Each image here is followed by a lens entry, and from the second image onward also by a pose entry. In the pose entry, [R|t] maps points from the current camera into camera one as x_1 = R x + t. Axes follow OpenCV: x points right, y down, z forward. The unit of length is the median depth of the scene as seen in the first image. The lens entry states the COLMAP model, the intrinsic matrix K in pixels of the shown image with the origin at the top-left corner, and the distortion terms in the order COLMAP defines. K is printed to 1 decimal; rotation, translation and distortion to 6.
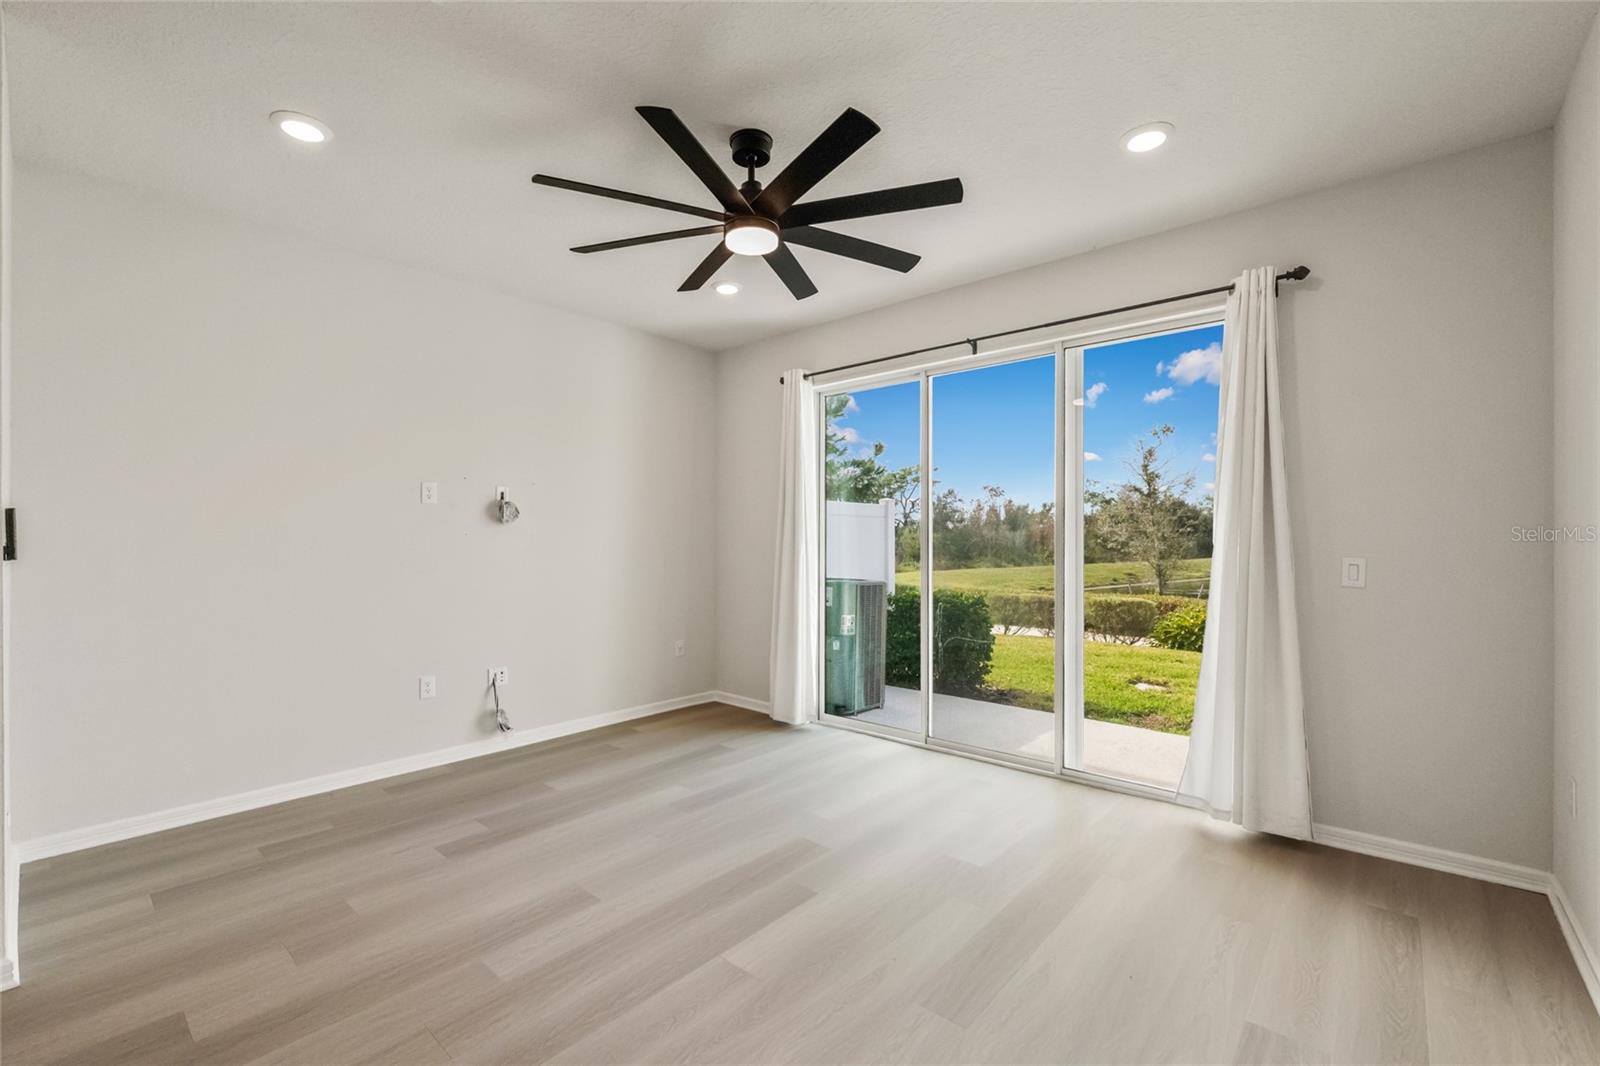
lens RADIAL K [[667.9, 0, 800.0], [0, 667.9, 533.0], [0, 0, 1]] dist [-0.000123, 0.000181]
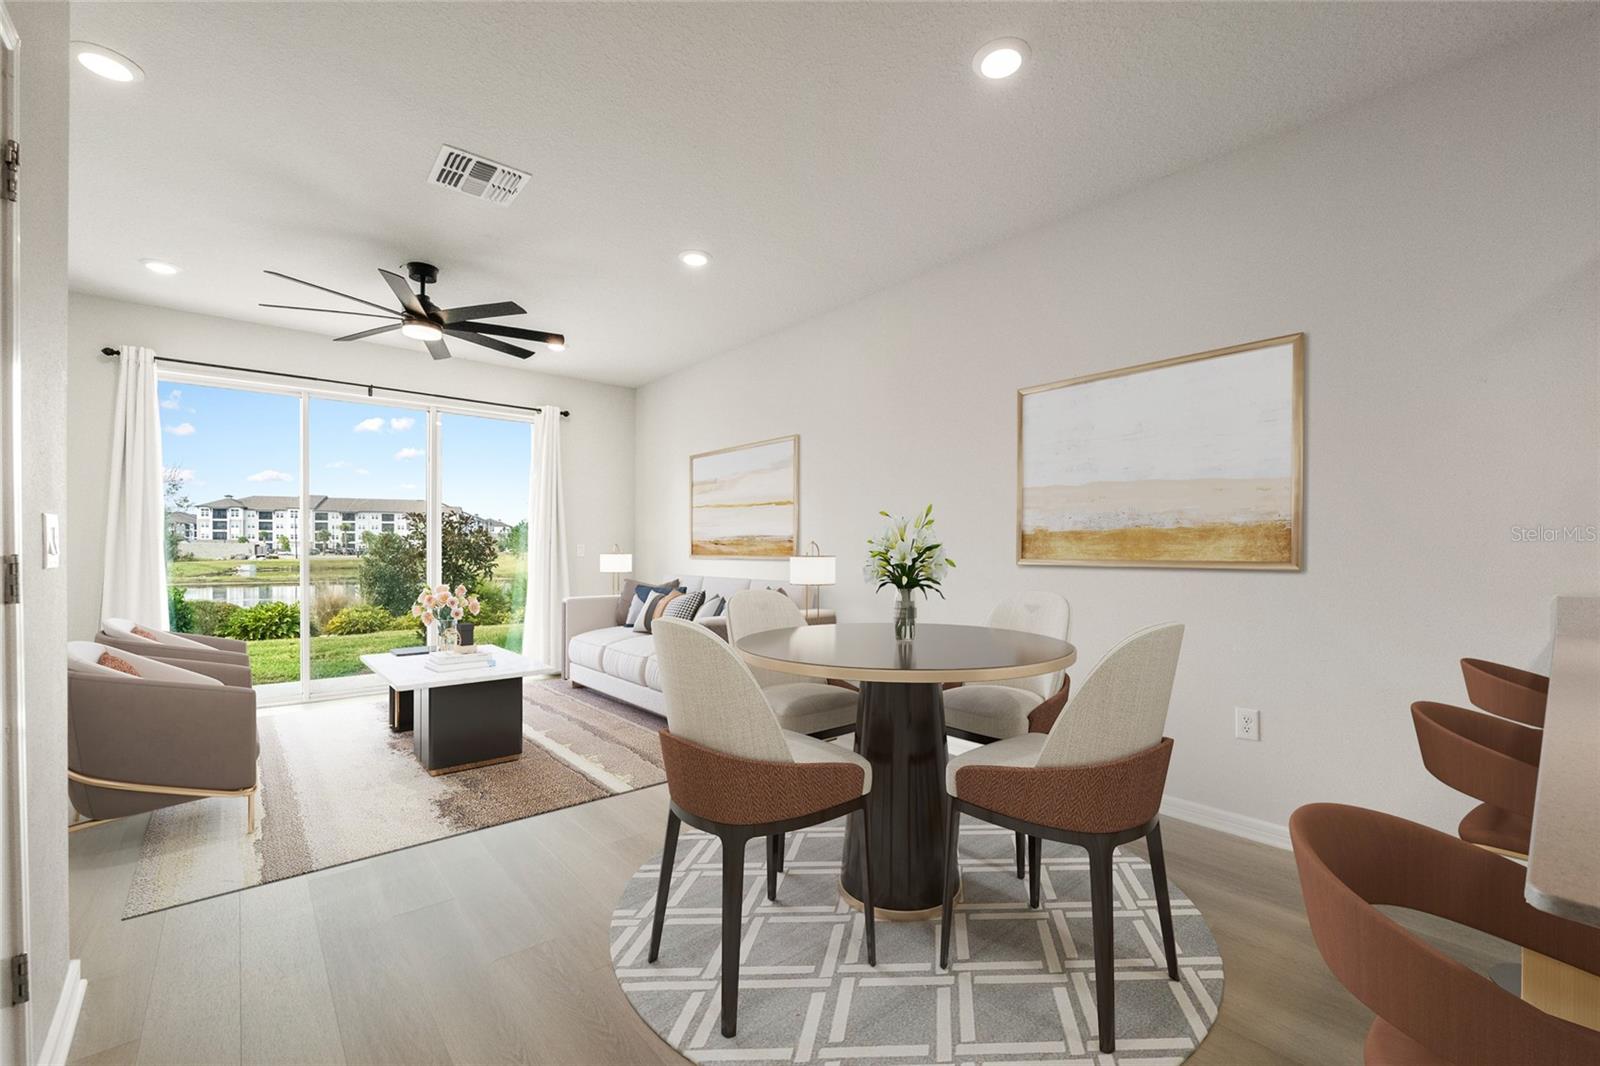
lens RADIAL K [[658.1, 0, 797.8], [0, 658.1, 547.2], [0, 0, 1]] dist [-0.000437, -0.000065]
pose [[0.137100, -0.003445, 0.990551, -0.898036], [-0.009025, 0.999948, 0.004726, 0.022199], [-0.990516, -0.009587, 0.137062, -0.037394]]
